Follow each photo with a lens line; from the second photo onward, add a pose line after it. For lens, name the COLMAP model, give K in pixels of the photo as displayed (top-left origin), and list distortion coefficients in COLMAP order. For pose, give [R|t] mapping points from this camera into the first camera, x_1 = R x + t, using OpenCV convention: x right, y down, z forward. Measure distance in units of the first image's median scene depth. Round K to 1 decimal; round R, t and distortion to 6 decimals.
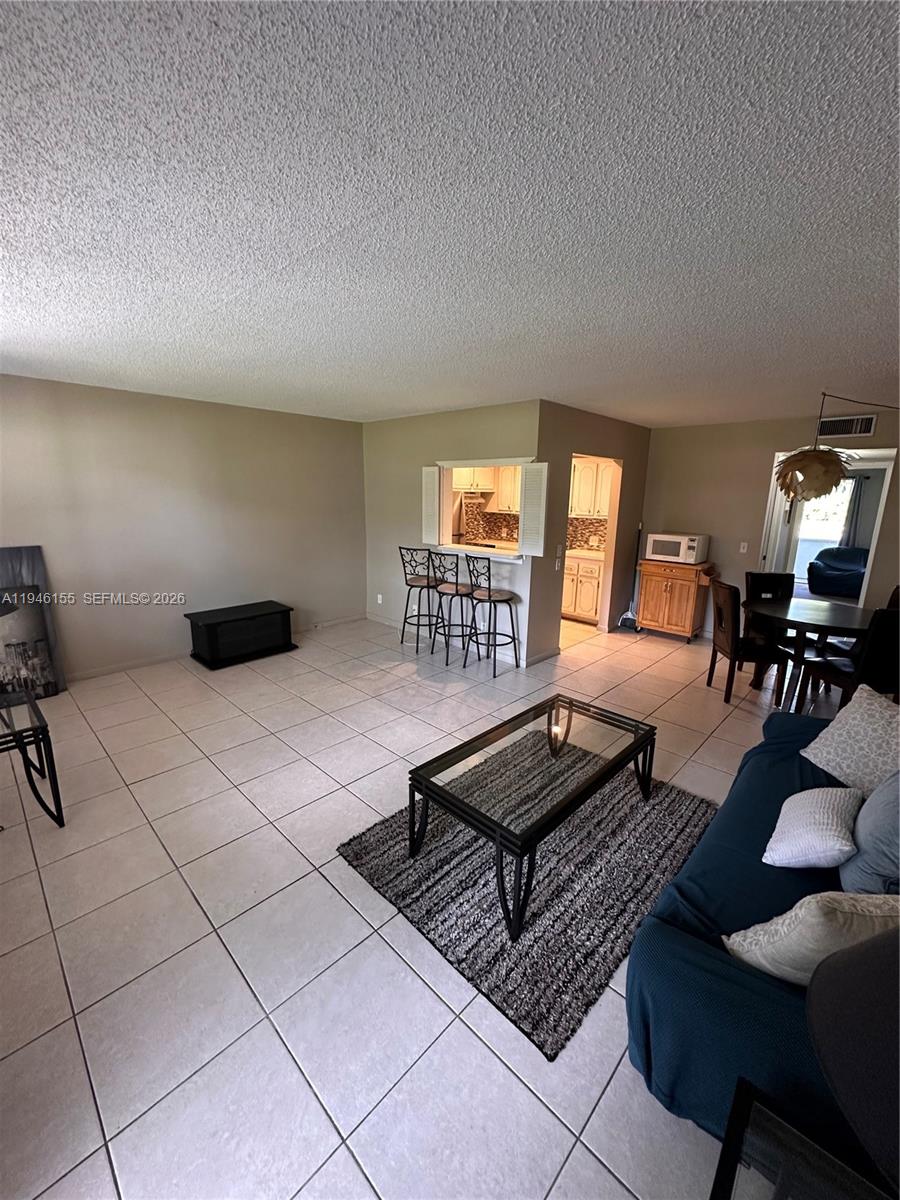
lens RADIAL K [[481.5, 0, 451.0], [0, 481.5, 600.3], [0, 0, 1]] dist [0.000082, 0.000002]
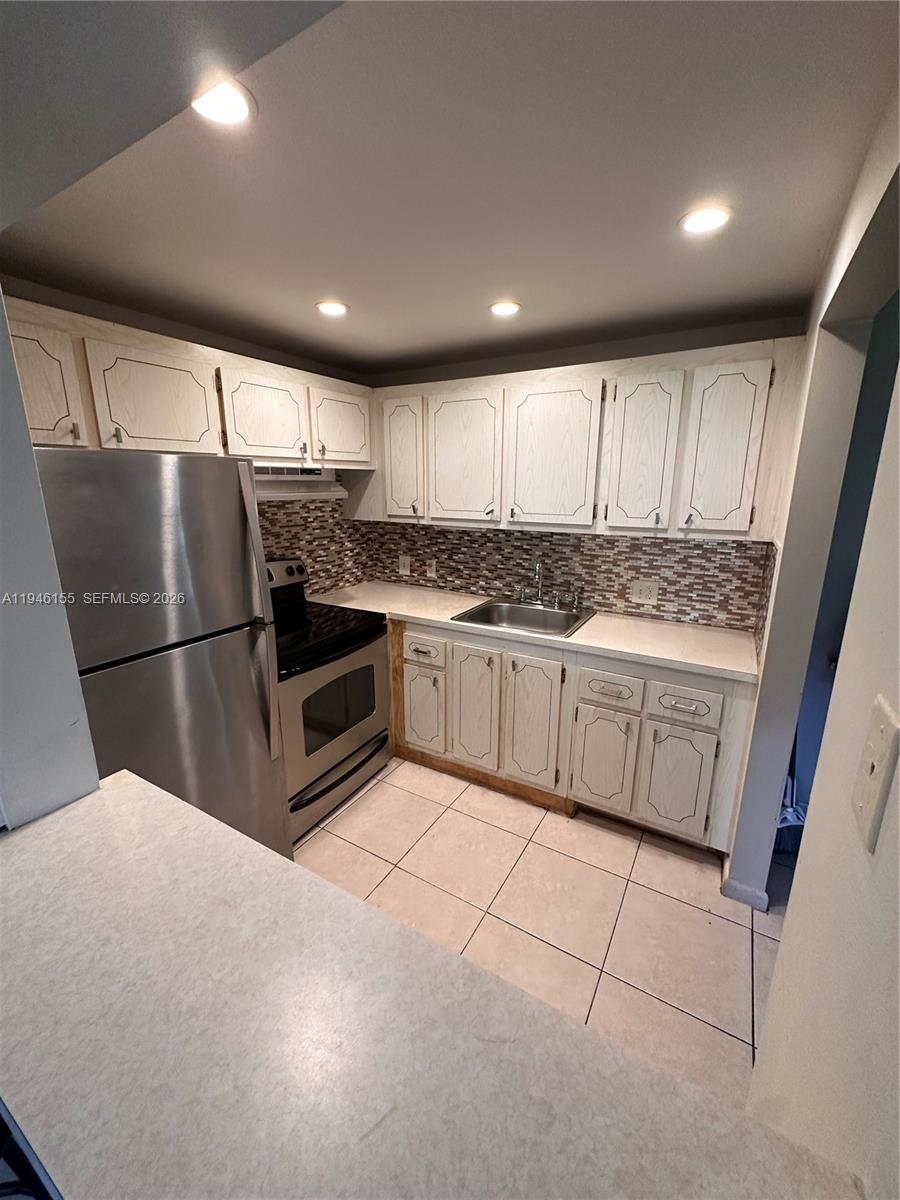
lens RADIAL K [[481.5, 0, 447.3], [0, 481.5, 597.2], [0, 0, 1]] dist [0.000082, 0.000002]
pose [[0.974105, -0.072364, 0.214202, 0.056488], [0.066908, 0.997226, 0.032626, -0.129614], [-0.215969, -0.017449, 0.976244, 0.599669]]
